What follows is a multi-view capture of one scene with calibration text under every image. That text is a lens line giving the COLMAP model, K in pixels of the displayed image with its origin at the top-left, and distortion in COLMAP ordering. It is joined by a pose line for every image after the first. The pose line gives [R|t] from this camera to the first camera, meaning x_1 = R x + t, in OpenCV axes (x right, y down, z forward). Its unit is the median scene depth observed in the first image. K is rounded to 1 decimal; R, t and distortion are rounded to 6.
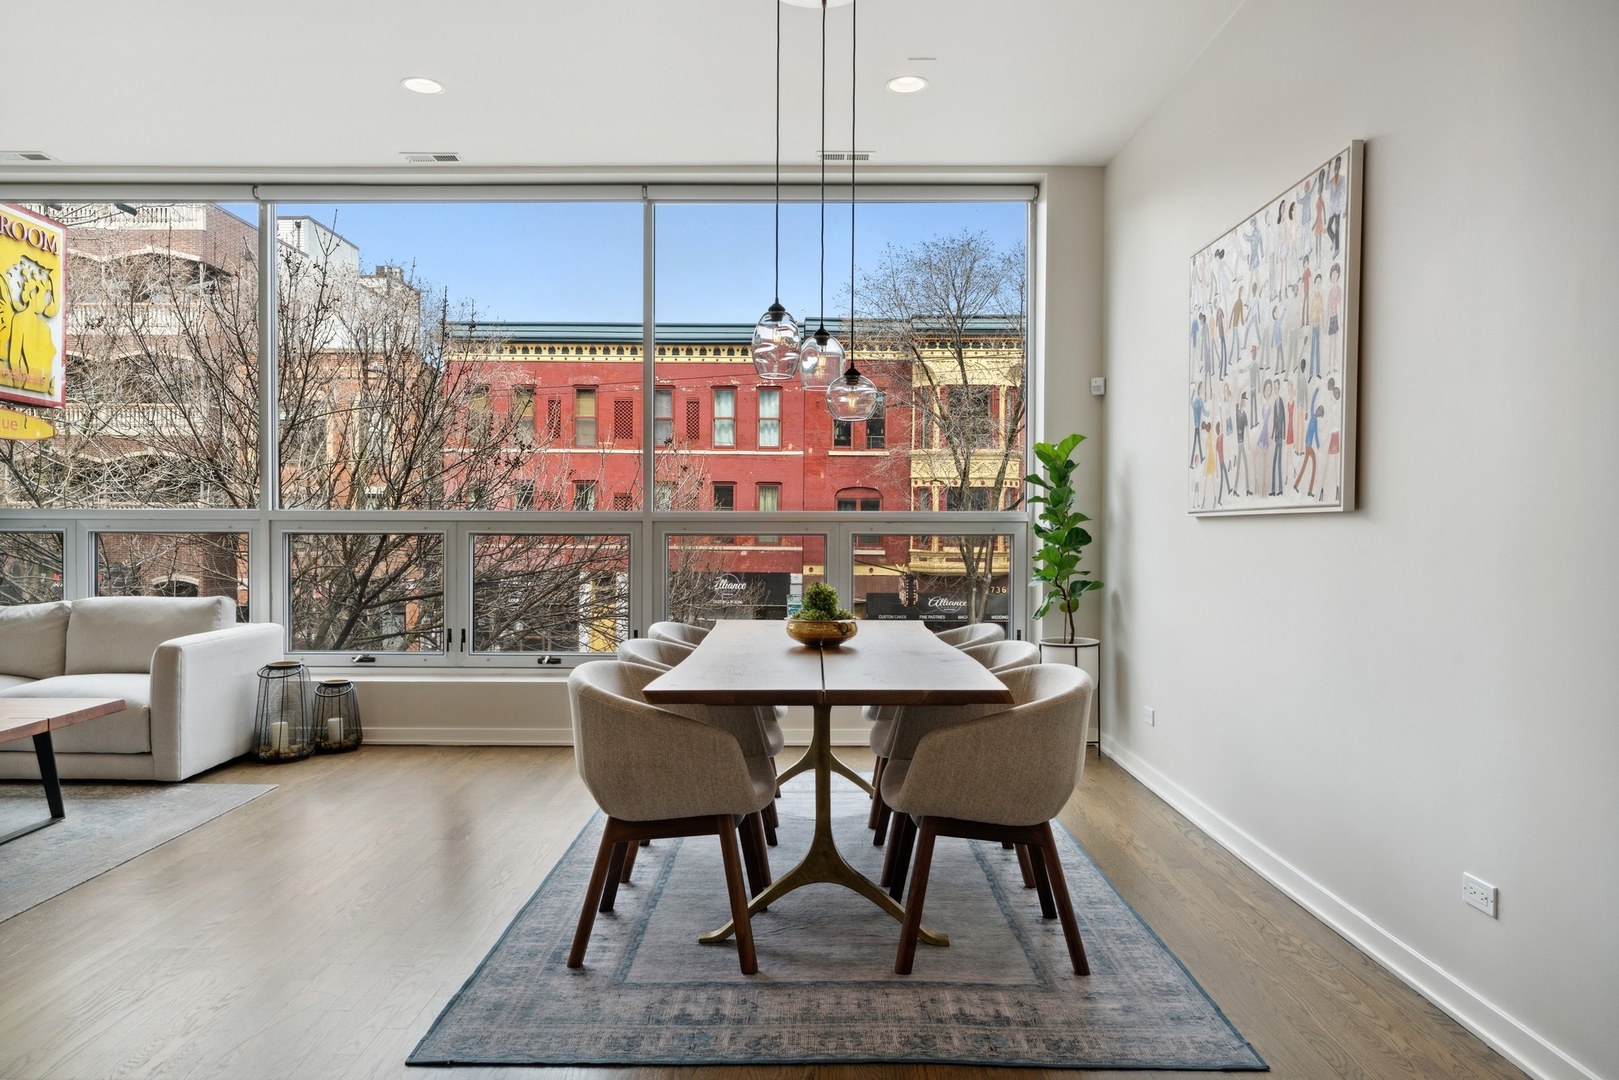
lens RADIAL K [[1056.0, 0, 795.4], [0, 1056.0, 543.9], [0, 0, 1]] dist [-0.005760, 0.010588]
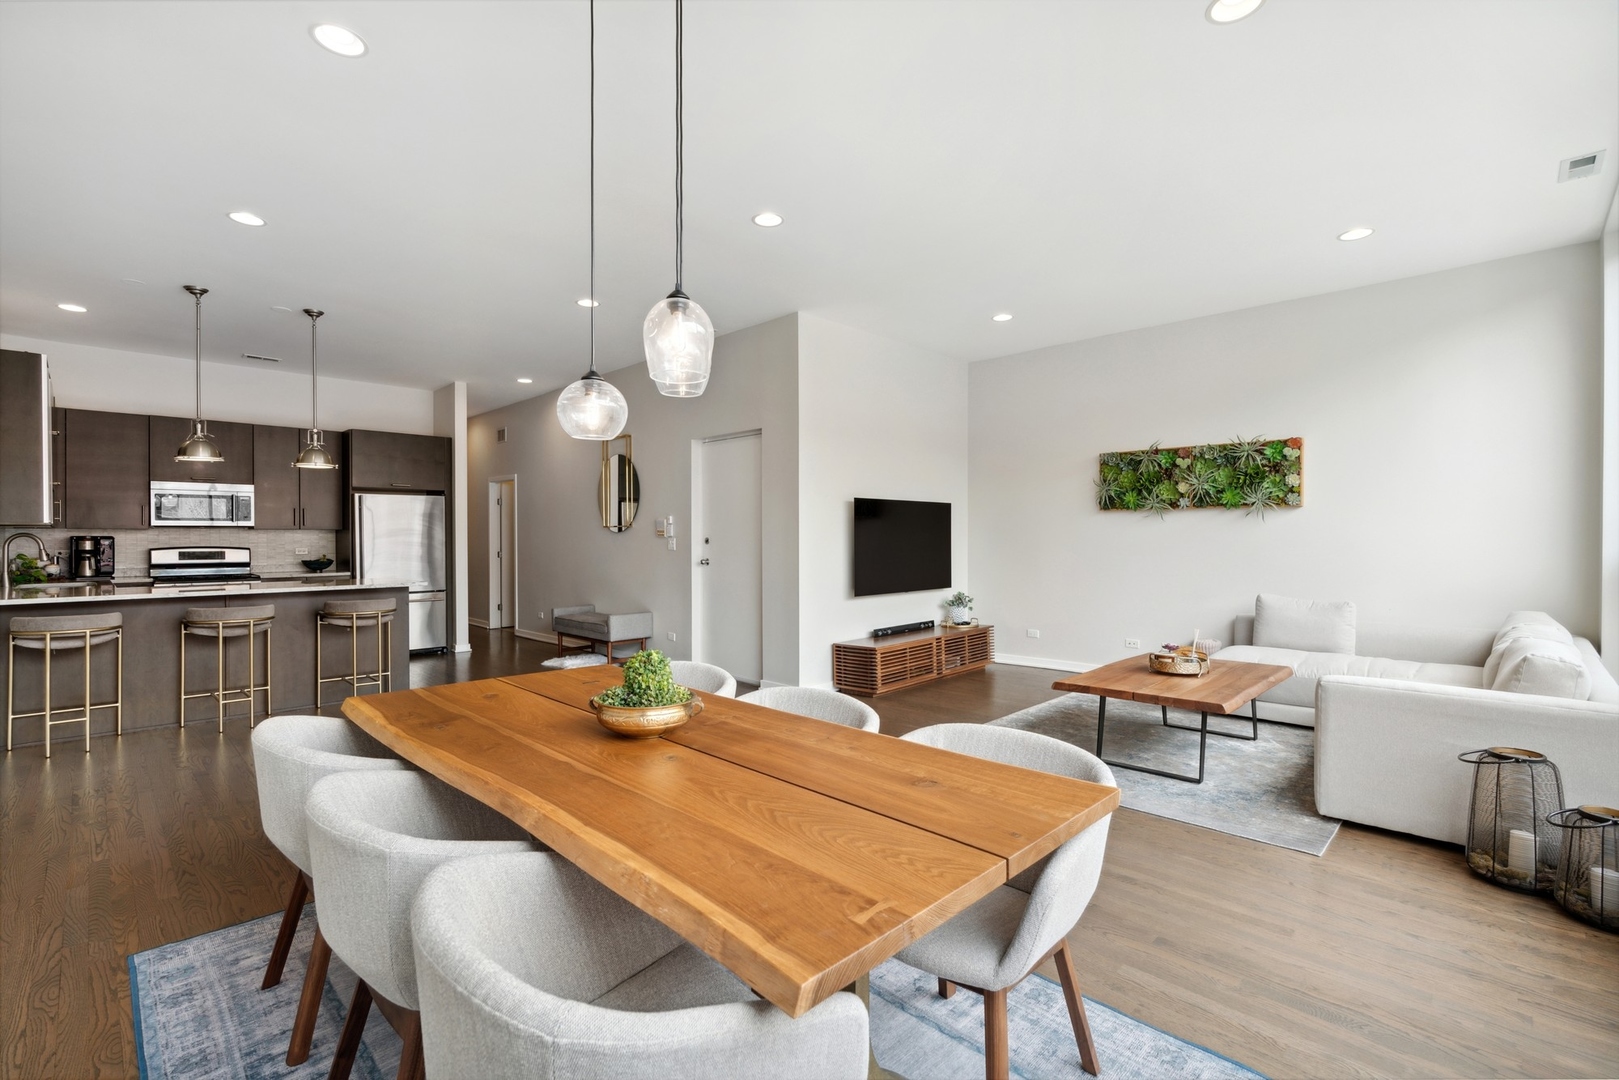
lens RADIAL K [[732.5, 0, 816.2], [0, 732.5, 542.9], [0, 0, 1]] dist [-0.013759, 0.006845]
pose [[-0.691217, 0.004858, -0.722631, 0.213467], [-0.011820, 0.999768, 0.018028, -0.035003], [0.722551, 0.021003, -0.690998, 0.968482]]
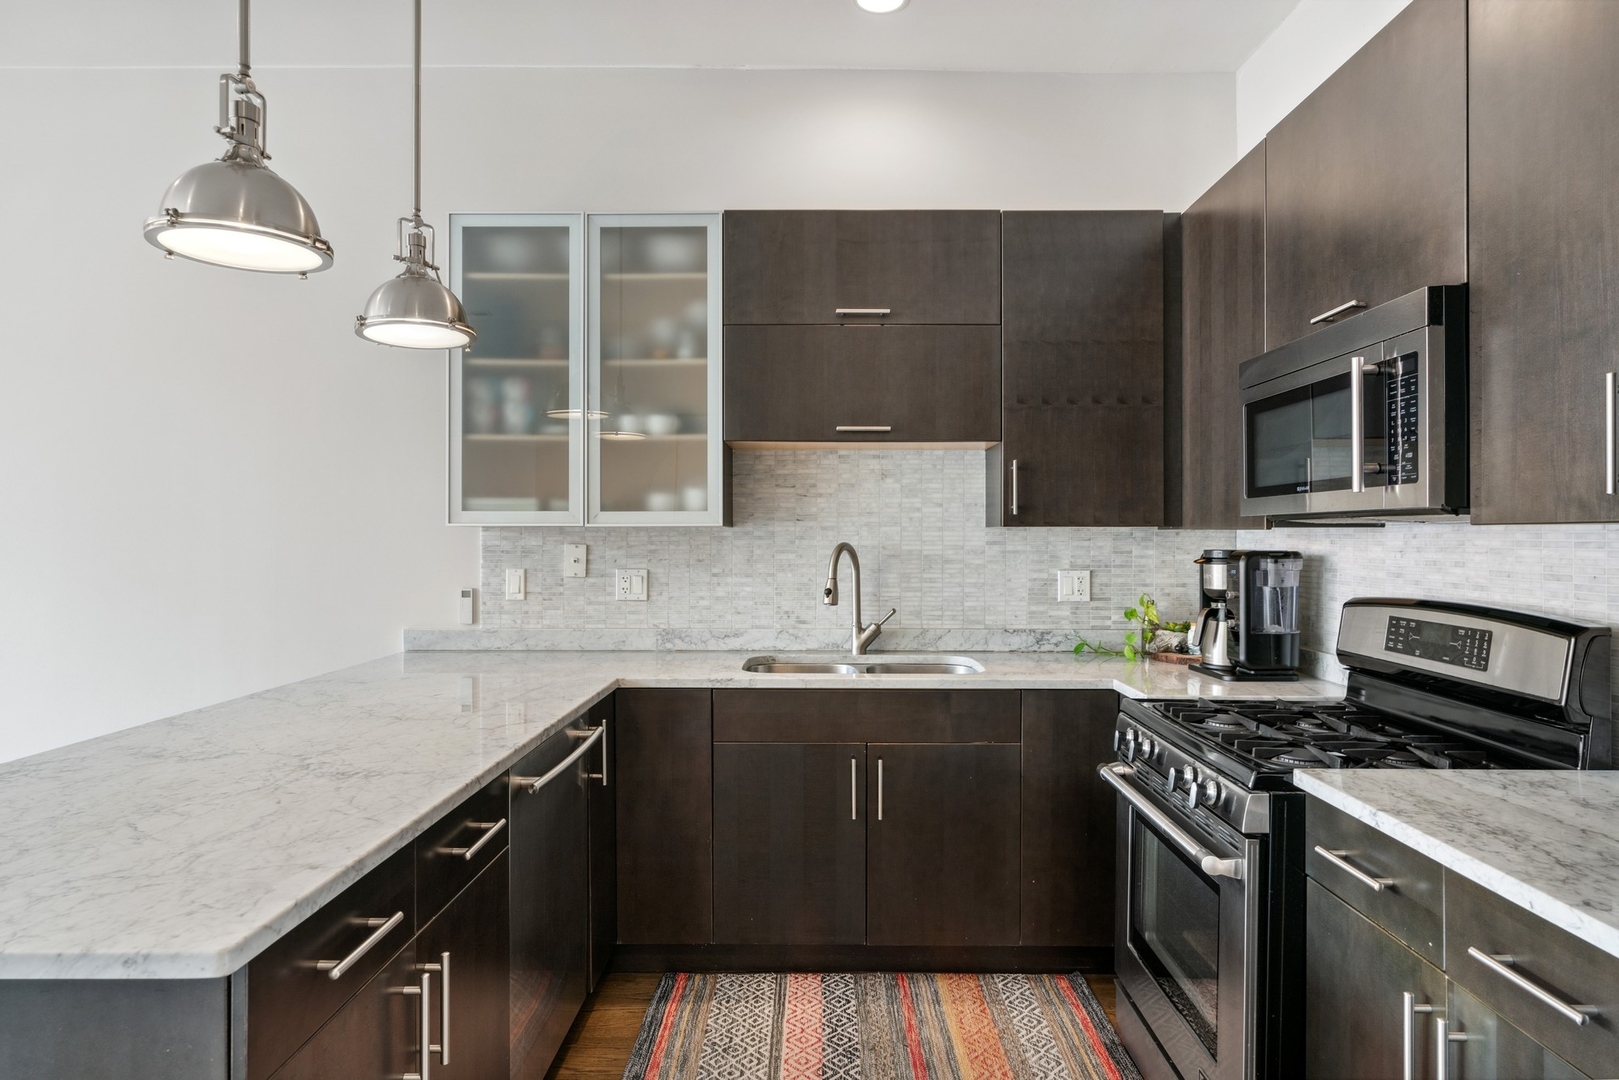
lens RADIAL K [[920.4, 0, 816.7], [0, 920.4, 533.0], [0, 0, 1]] dist [-0.000113, -0.000292]
pose [[-0.003714, -0.001089, 0.999993, -0.335317], [0.017237, 0.999851, 0.001153, -0.025180], [-0.999845, 0.017241, -0.003695, -0.454886]]
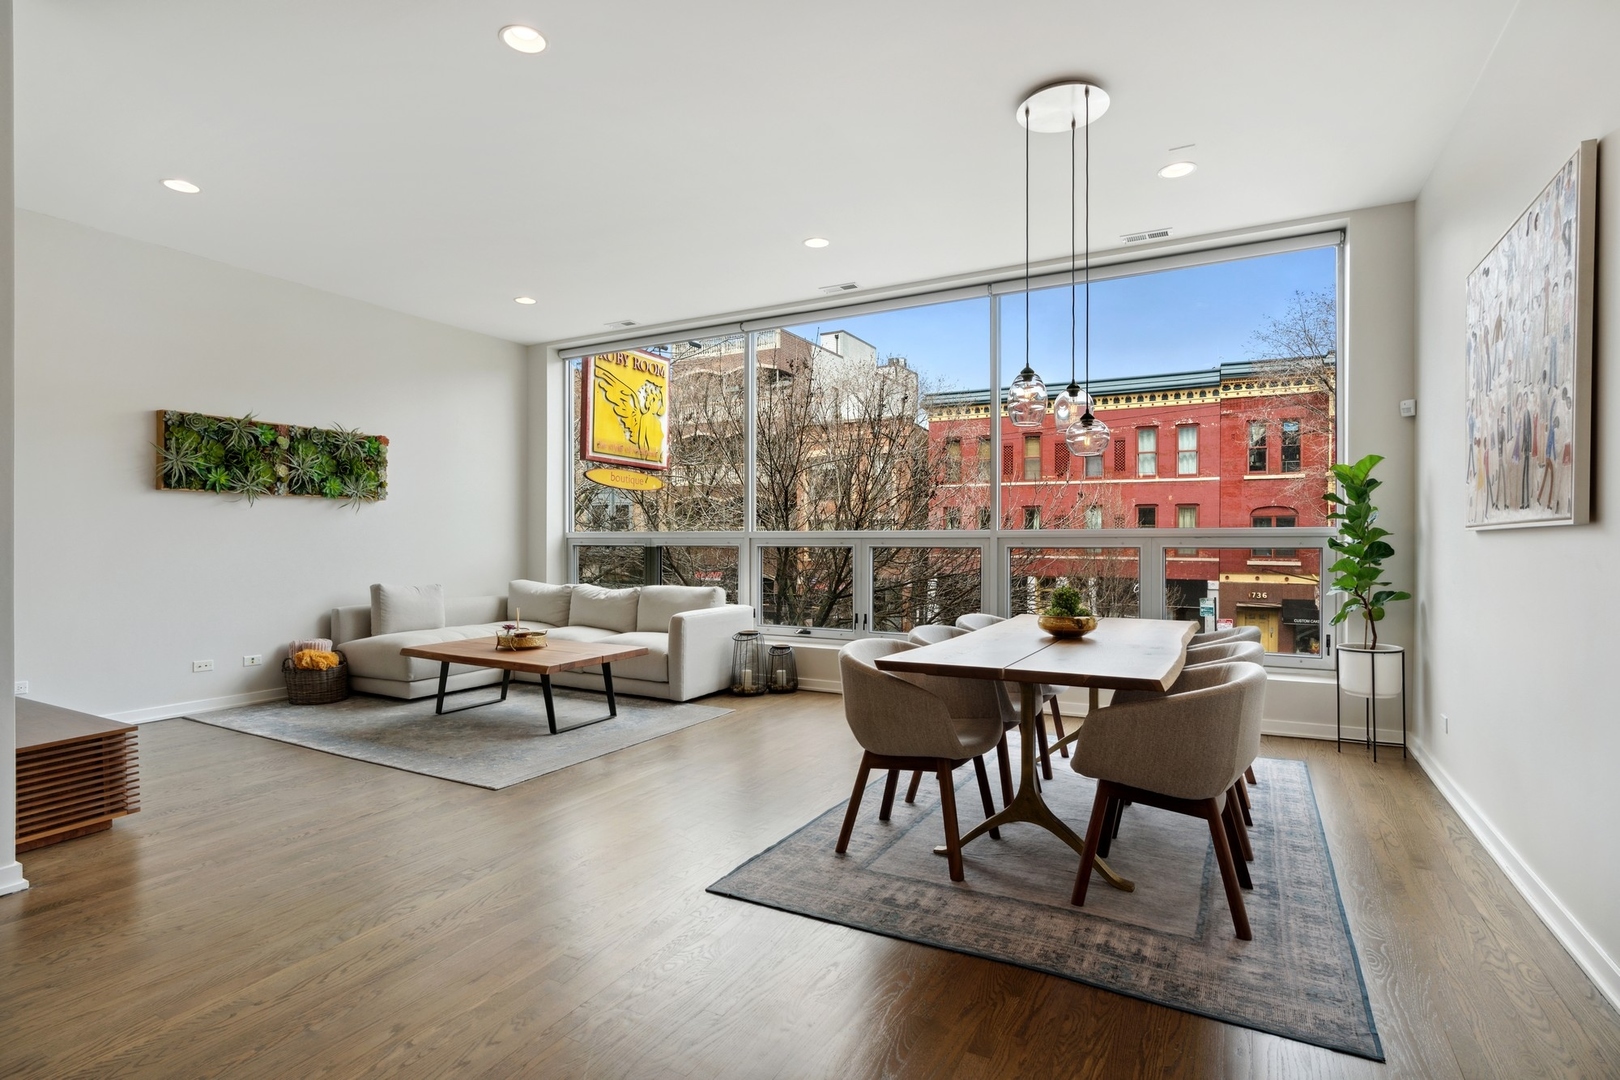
lens RADIAL K [[799.1, 0, 809.2], [0, 799.1, 542.3], [0, 0, 1]] dist [-0.006602, 0.004508]
pose [[0.883733, -0.002234, -0.467987, 0.131923], [-0.004947, 0.999888, -0.014116, -0.000235], [0.467966, 0.014790, 0.883623, 0.013025]]
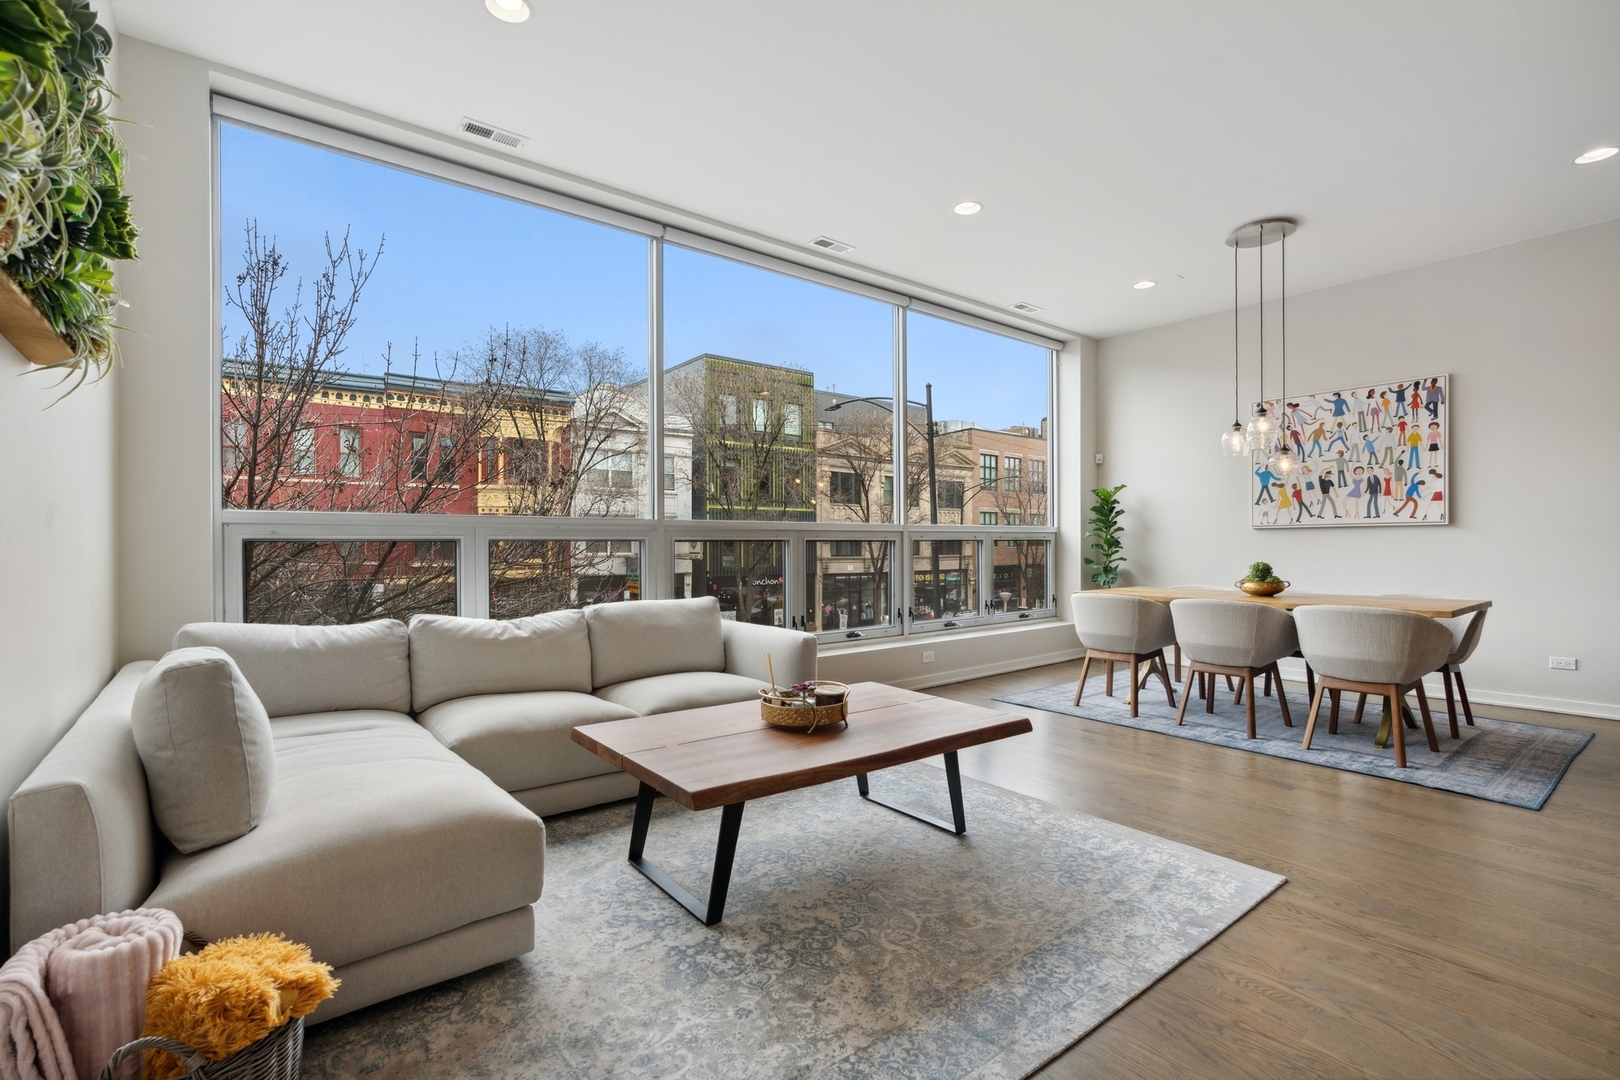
lens RADIAL K [[733.0, 0, 803.1], [0, 733.0, 544.4], [0, 0, 1]] dist [-0.013759, 0.006845]
pose [[0.782783, -0.005421, 0.622271, -0.923969], [0.016298, 0.999798, -0.011792, 0.005750], [-0.622081, 0.019372, 0.782713, 0.335319]]
